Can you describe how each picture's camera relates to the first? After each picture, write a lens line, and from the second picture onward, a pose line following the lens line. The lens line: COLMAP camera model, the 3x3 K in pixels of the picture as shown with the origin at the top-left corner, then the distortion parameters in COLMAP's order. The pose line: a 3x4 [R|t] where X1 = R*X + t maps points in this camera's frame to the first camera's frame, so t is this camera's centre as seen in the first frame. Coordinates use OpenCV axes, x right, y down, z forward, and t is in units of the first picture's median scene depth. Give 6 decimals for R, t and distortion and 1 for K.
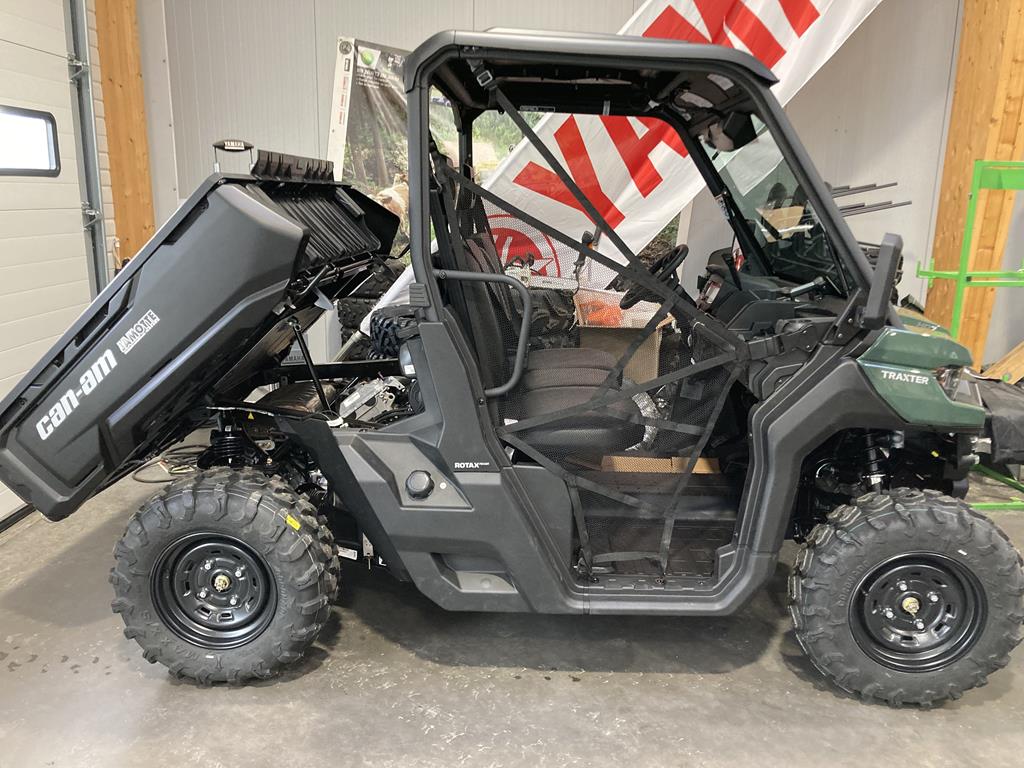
lens RADIAL K [[825.0, 0, 514.9], [0, 825.0, 387.6], [0, 0, 1]] dist [0.029398, -0.021050]
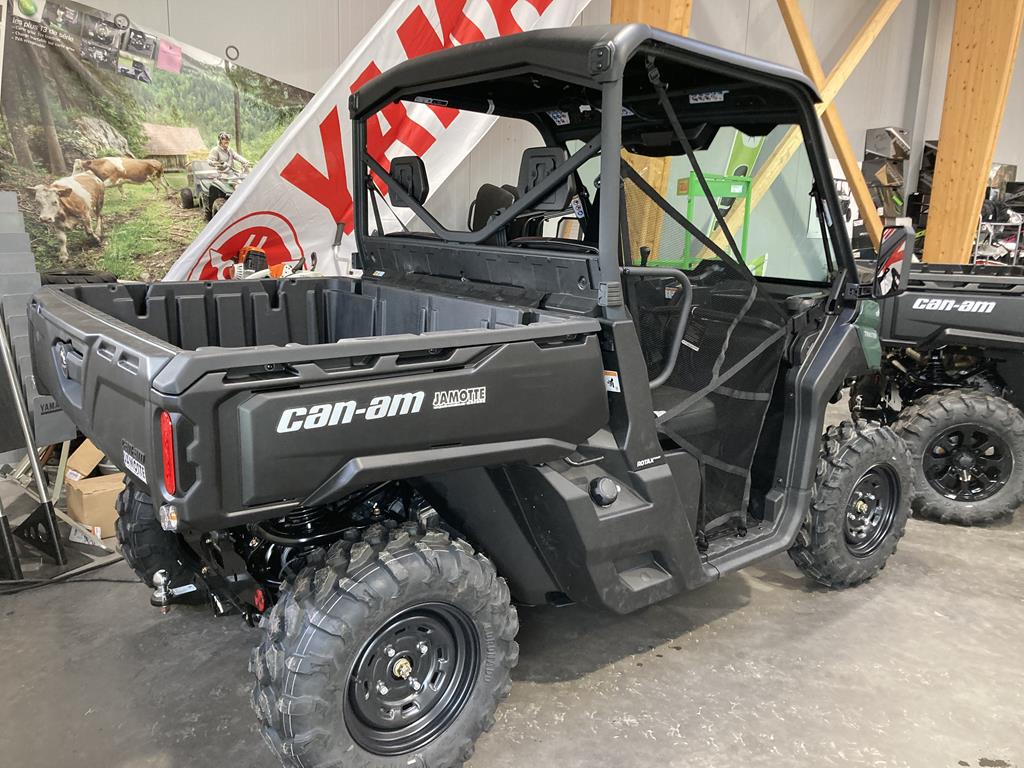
lens RADIAL K [[825.0, 0, 509.0], [0, 825.0, 381.0], [0, 0, 1]] dist [0.029398, -0.021050]
pose [[0.774834, -0.123451, 0.619994, -0.749232], [0.127734, 0.991091, 0.037708, -0.058243], [-0.619126, 0.049977, 0.783700, 0.297095]]
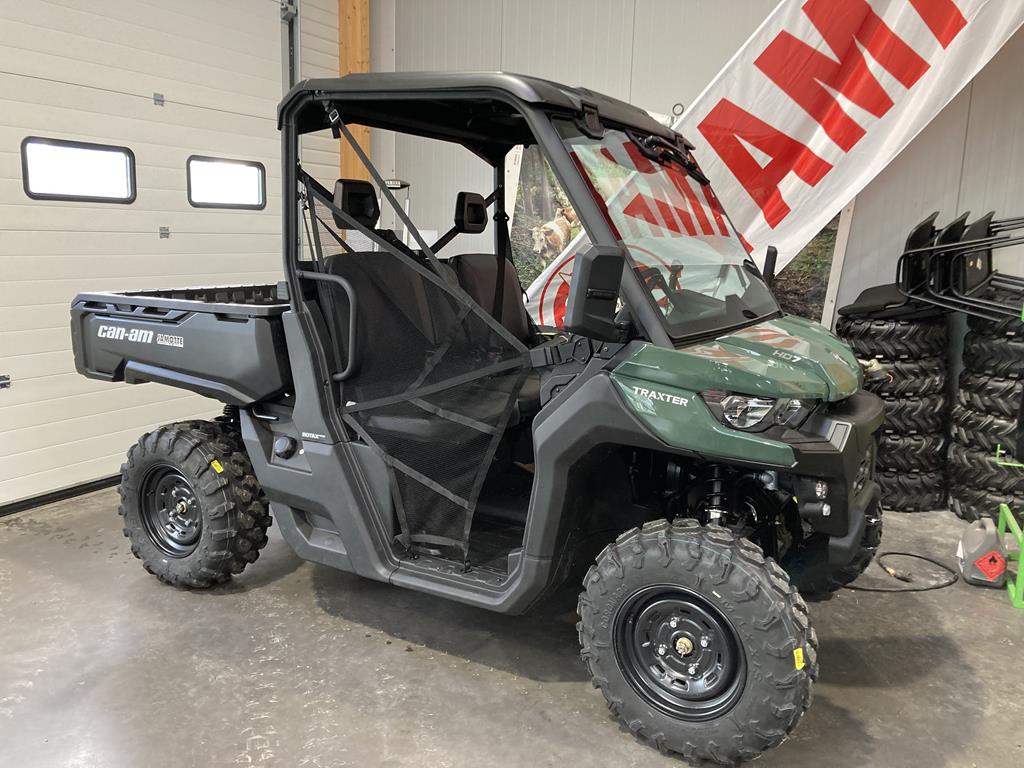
lens RADIAL K [[825.0, 0, 511.7], [0, 825.0, 382.7], [0, 0, 1]] dist [0.029398, -0.021050]
pose [[0.881076, 0.089672, -0.464396, 0.703905], [-0.117110, 0.992650, -0.030512, 0.020022], [0.458247, 0.081269, 0.885102, 0.066367]]
